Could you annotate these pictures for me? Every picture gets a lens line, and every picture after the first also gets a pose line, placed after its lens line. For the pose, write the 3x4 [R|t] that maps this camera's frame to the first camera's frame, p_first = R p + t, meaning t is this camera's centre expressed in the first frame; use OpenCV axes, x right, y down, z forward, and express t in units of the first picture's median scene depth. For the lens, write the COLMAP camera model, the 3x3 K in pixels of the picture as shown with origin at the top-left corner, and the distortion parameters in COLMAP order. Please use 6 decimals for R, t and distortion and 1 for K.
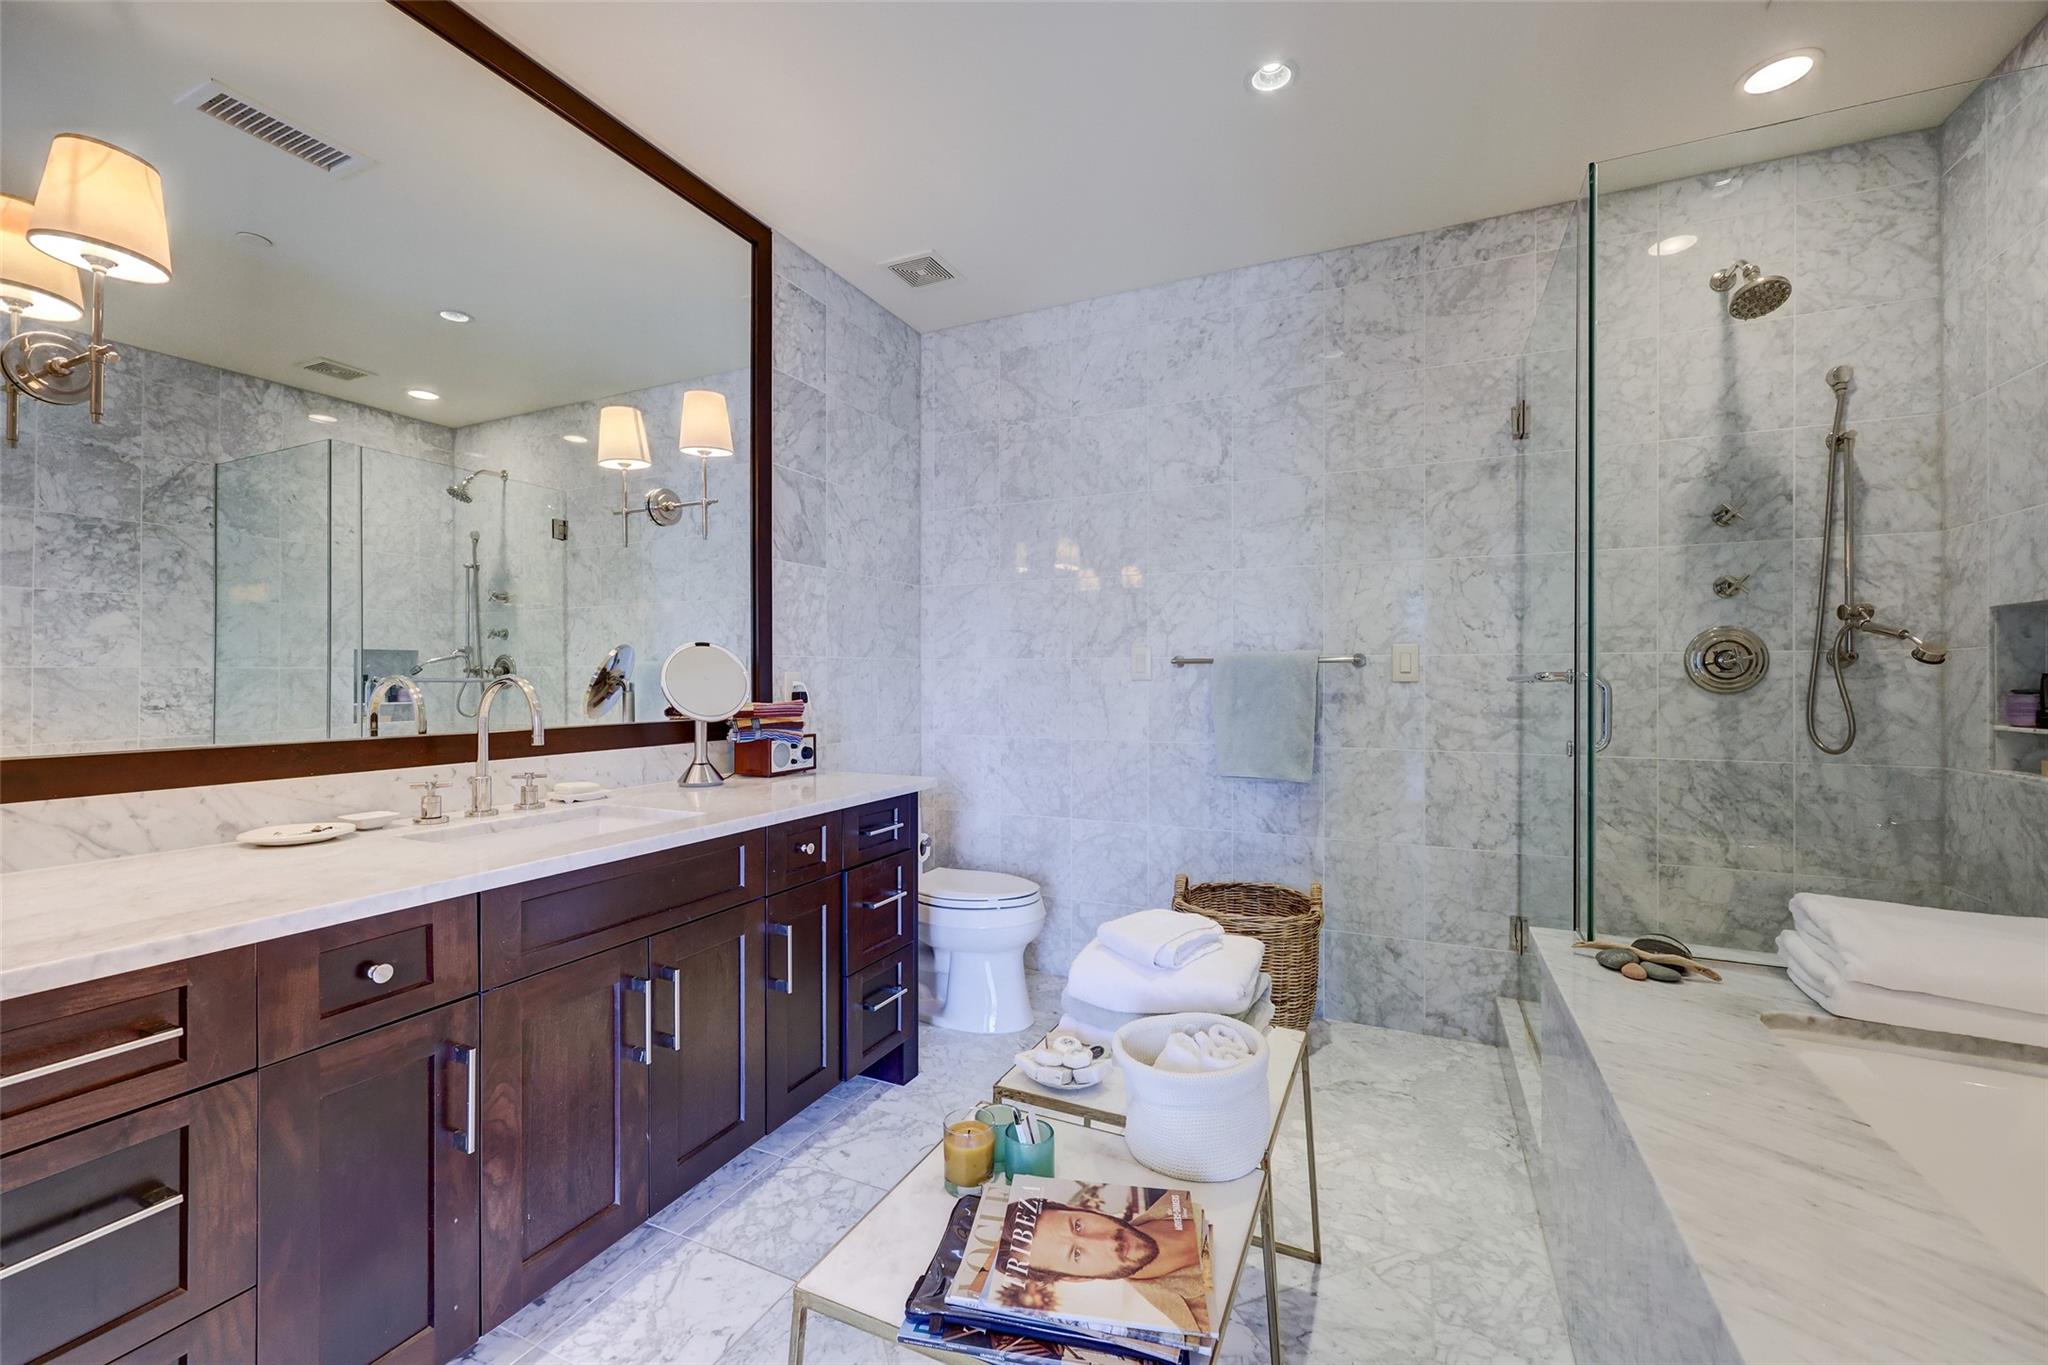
lens RADIAL K [[858.3, 0, 1019.9], [0, 858.3, 677.0], [0, 0, 1]] dist [0.012930, 0.000013]
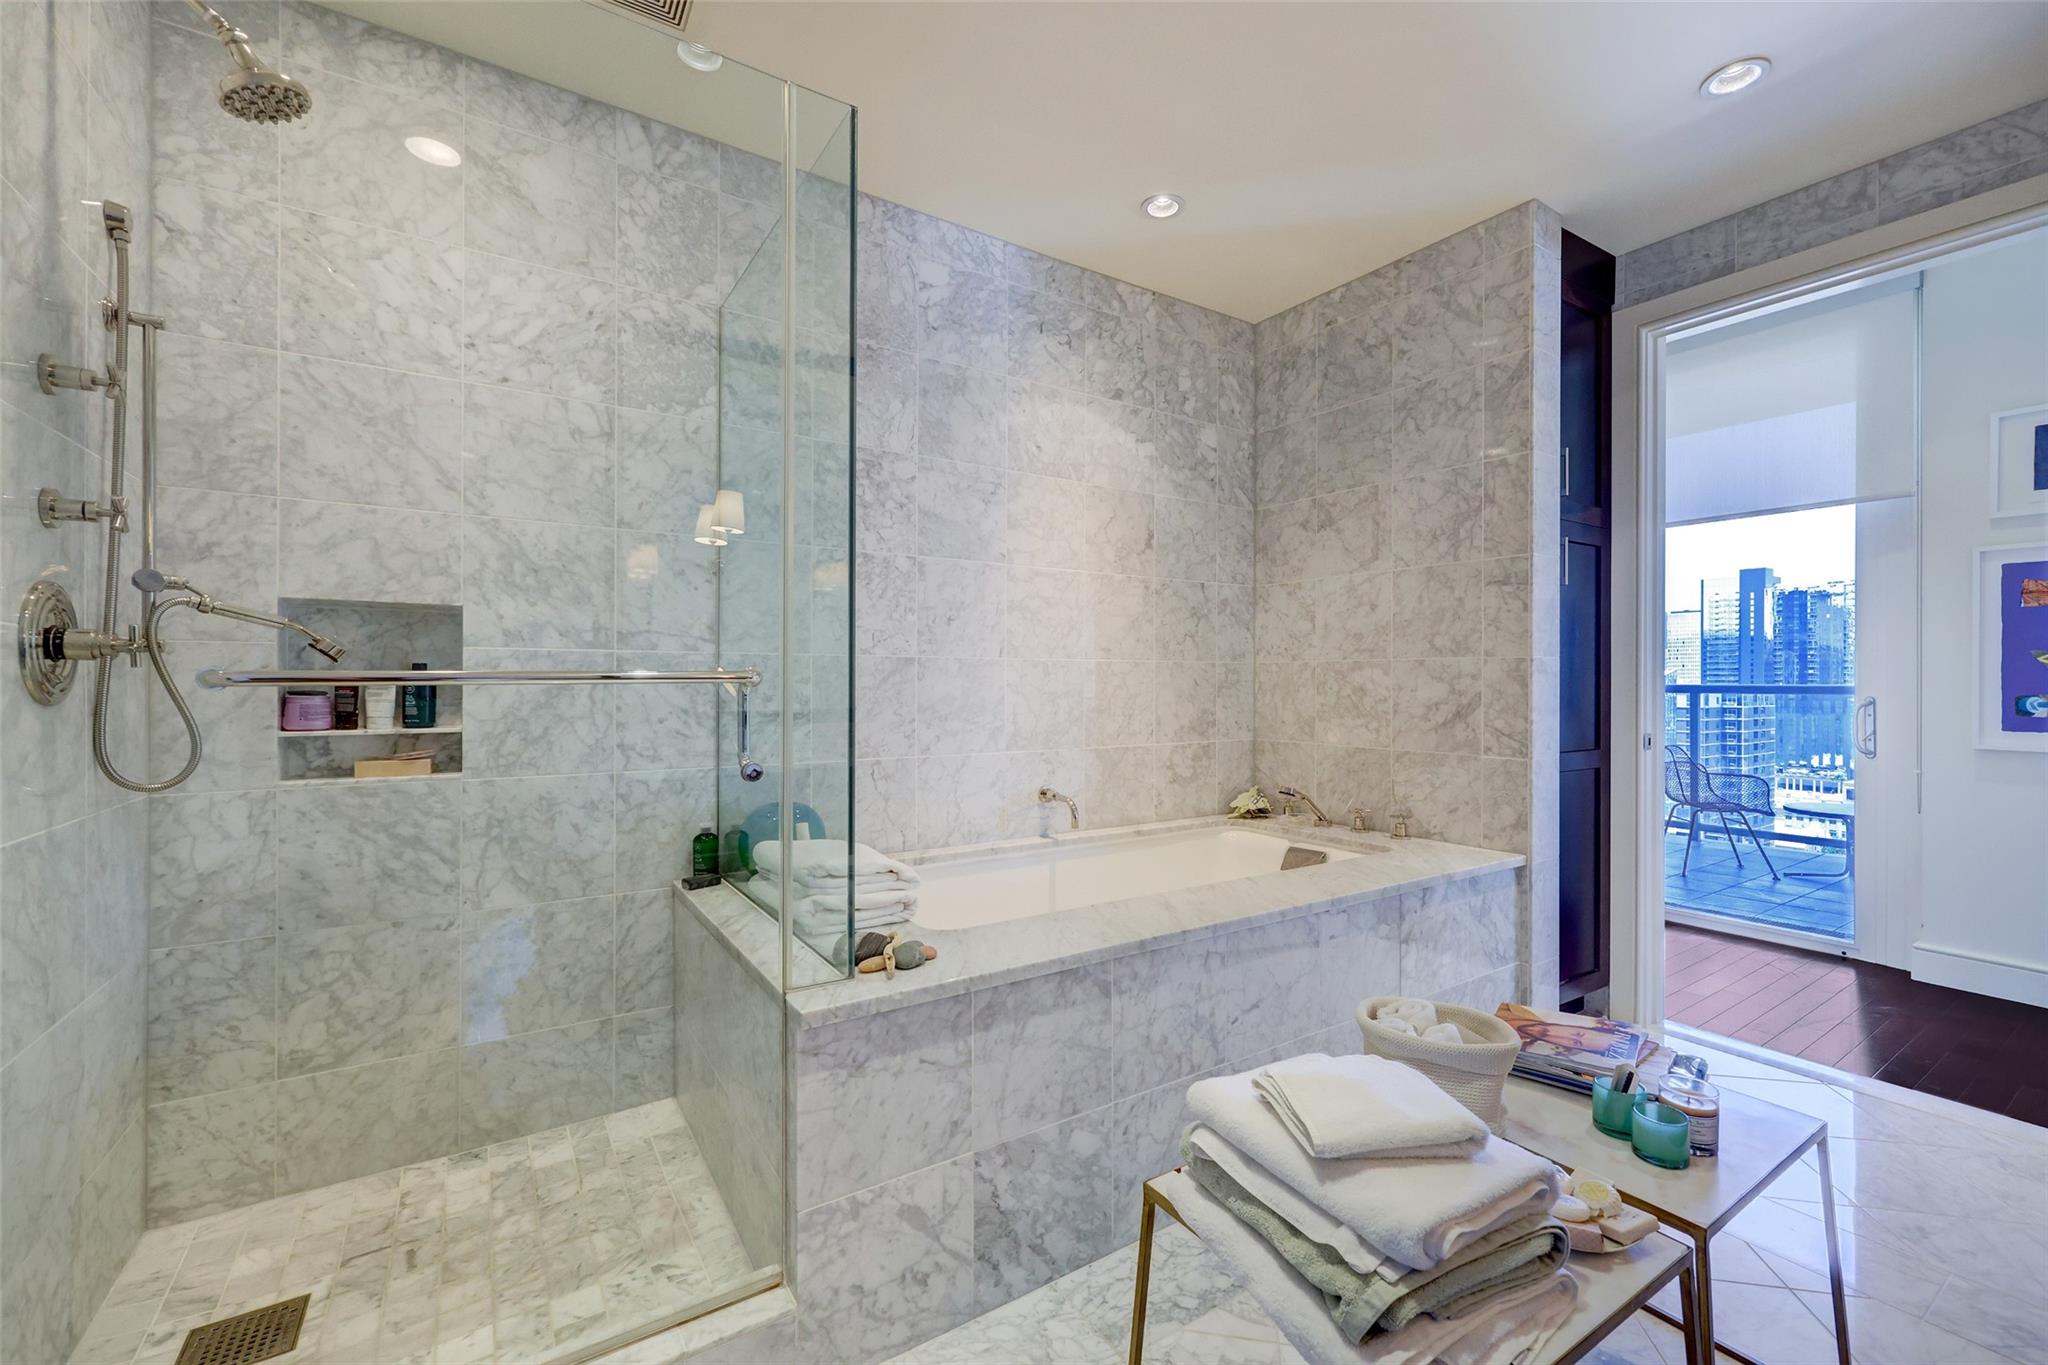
lens RADIAL K [[858.3, 0, 1019.9], [0, 858.3, 677.0], [0, 0, 1]] dist [0.012930, 0.000013]
pose [[-0.850323, 0.004147, 0.526244, 0.096017], [0.004029, 0.999991, -0.001371, 0.001316], [-0.526245, 0.000955, -0.850332, 2.822277]]
